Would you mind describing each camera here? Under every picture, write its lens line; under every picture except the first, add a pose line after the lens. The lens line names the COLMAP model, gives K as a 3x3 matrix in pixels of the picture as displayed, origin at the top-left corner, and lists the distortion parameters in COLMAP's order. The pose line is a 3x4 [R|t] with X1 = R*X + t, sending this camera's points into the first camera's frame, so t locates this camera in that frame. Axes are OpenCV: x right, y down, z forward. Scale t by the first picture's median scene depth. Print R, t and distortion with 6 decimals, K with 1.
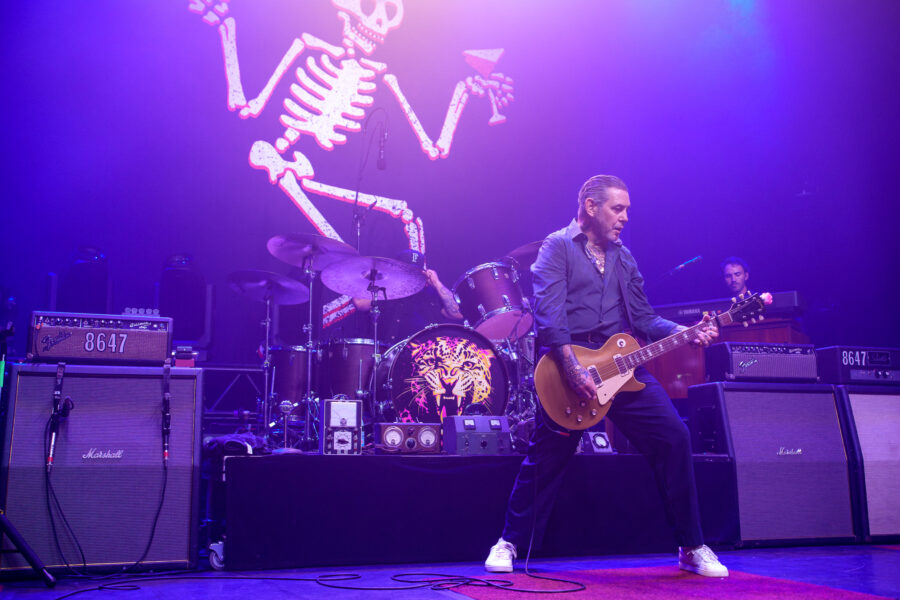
lens RADIAL K [[933.2, 0, 453.8], [0, 933.2, 325.8], [0, 0, 1]] dist [0.007870, 0.002555]
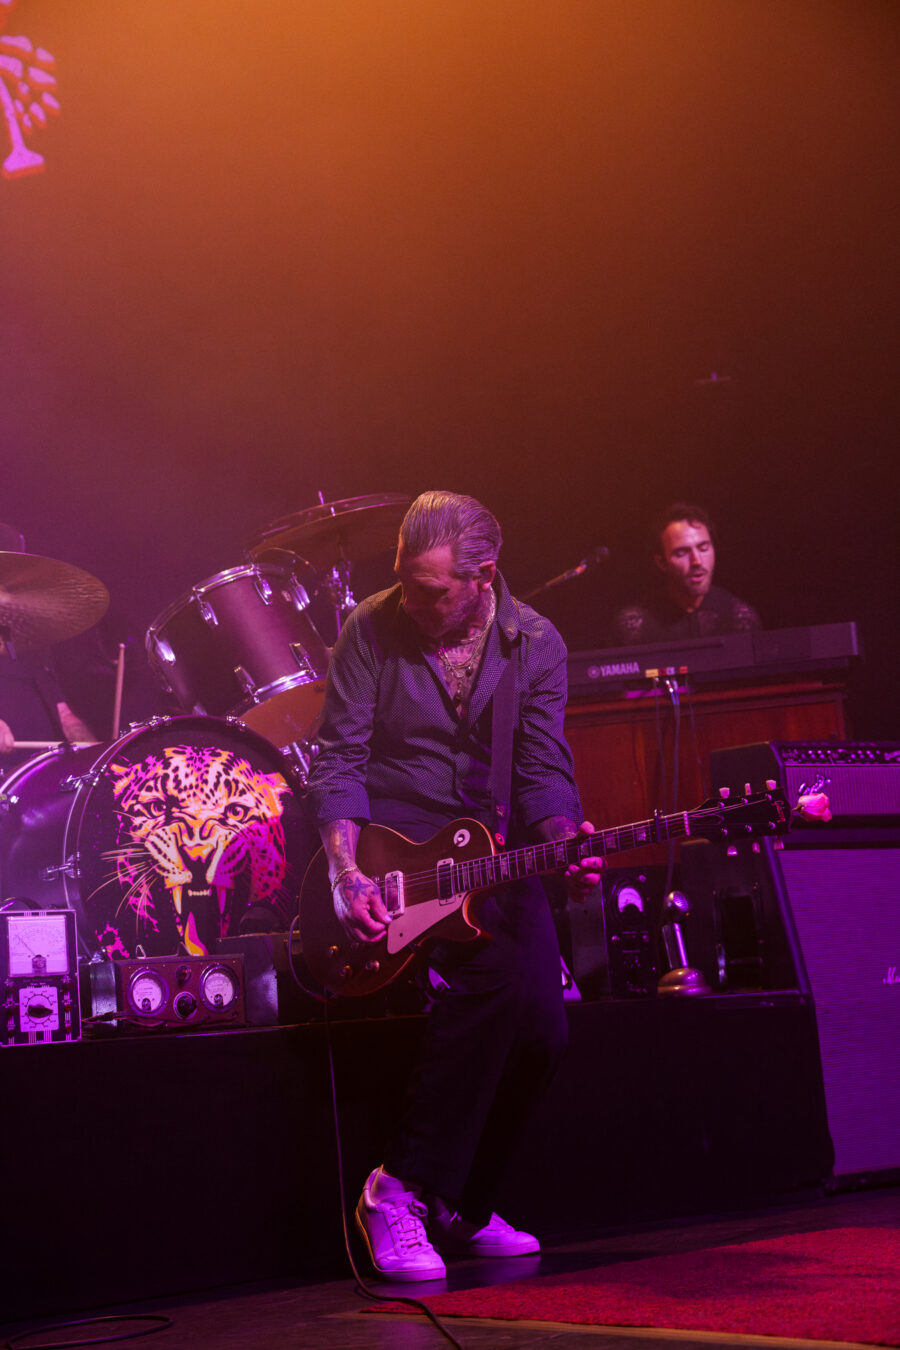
lens RADIAL K [[2545.8, 0, 446.7], [0, 2545.8, 732.3], [0, 0, 1]] dist [0.226200, 0.104830]
pose [[0.935172, -0.023723, 0.353399, -0.302945], [0.015312, 0.999530, 0.026576, -0.023111], [-0.353863, -0.019442, 0.935095, -0.105965]]
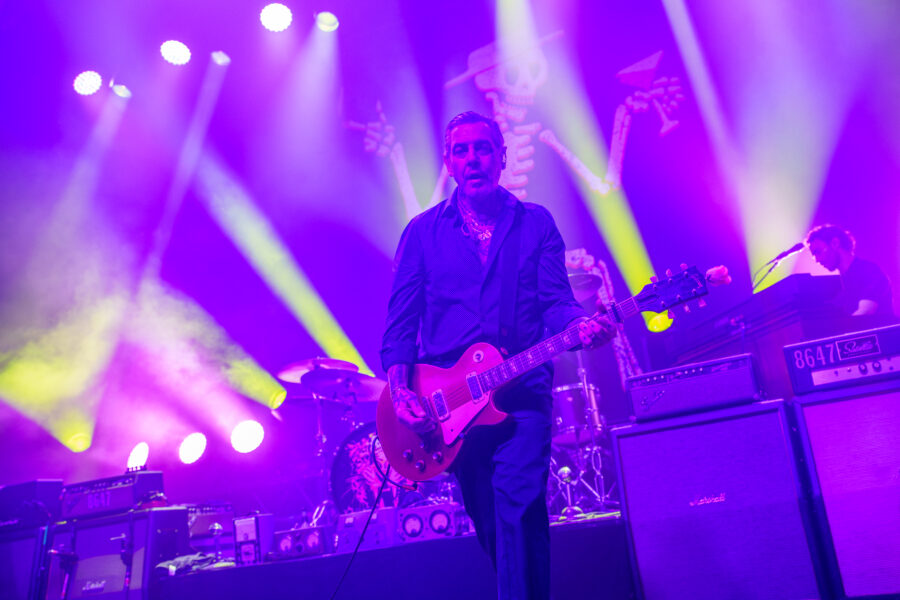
lens RADIAL K [[933.2, 0, 453.8], [0, 933.2, 325.8], [0, 0, 1]] dist [0.007870, 0.002555]
pose [[0.728943, -0.238692, -0.641614, 0.768165], [0.229195, 0.968249, -0.099816, 0.020862], [0.645067, -0.074294, 0.760505, 0.261326]]
